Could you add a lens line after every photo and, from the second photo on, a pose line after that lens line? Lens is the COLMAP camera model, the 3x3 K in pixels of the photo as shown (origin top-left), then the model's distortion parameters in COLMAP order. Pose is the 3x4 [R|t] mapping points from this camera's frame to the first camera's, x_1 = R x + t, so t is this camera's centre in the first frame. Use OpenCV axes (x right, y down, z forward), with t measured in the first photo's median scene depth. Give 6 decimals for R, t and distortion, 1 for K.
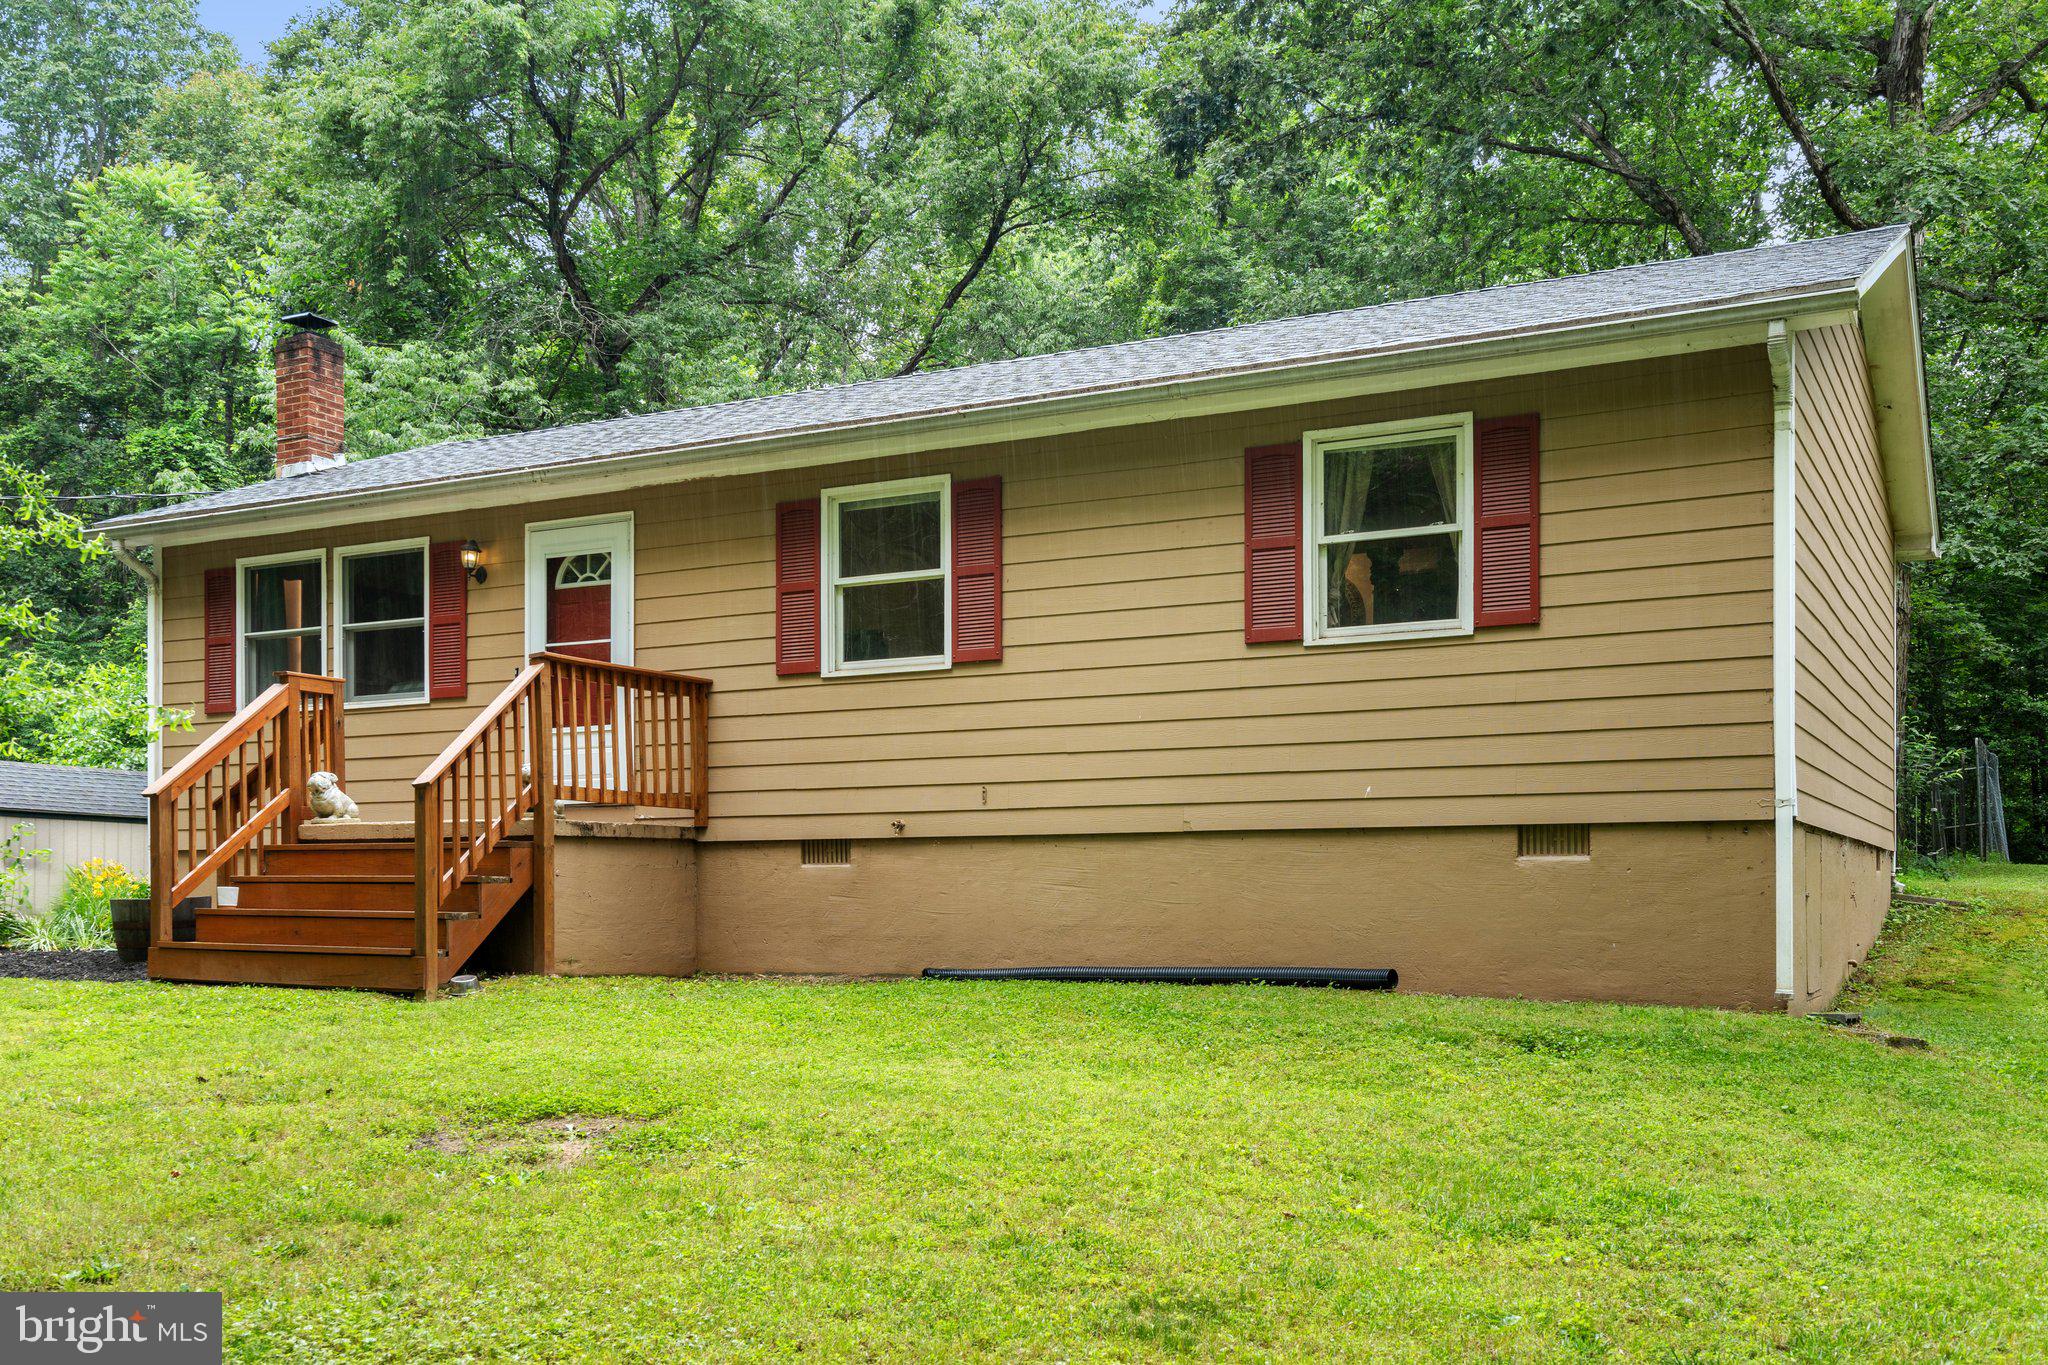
lens RADIAL K [[1977.2, 0, 1027.5], [0, 1977.2, 758.1], [0, 0, 1]] dist [-0.003584, -0.011568]
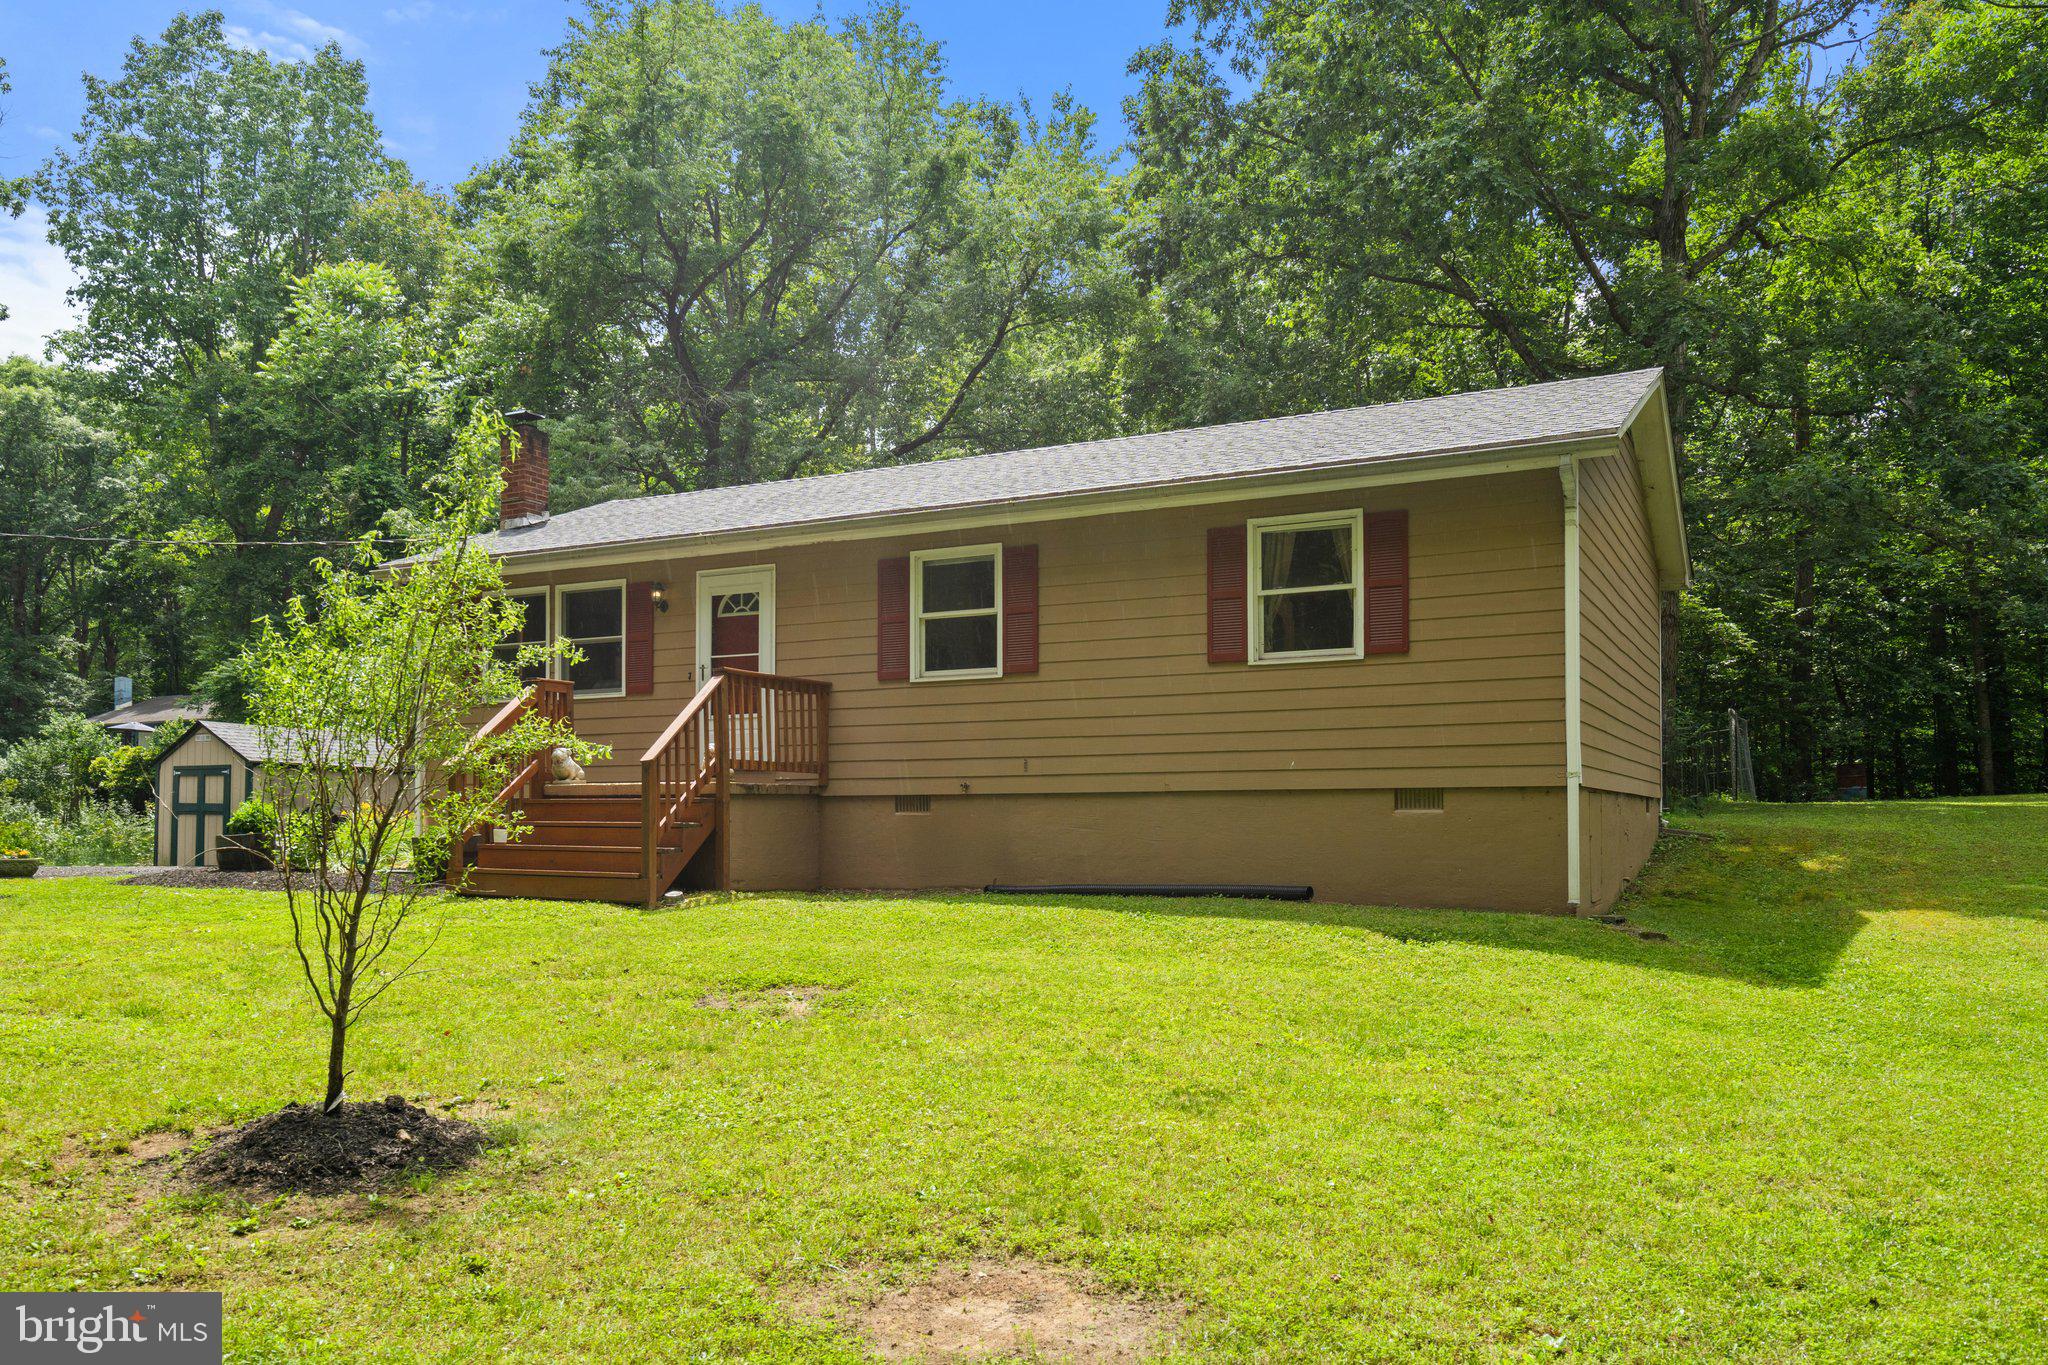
lens RADIAL K [[1566.4, 0, 1024.0], [0, 1566.4, 682.5], [0, 0, 1]] dist [-0.005411, -0.001312]
pose [[0.999910, -0.000153, 0.013399, -0.037299], [0.000374, 0.999864, -0.016503, -0.021953], [-0.013395, 0.016506, 0.999774, -0.140202]]
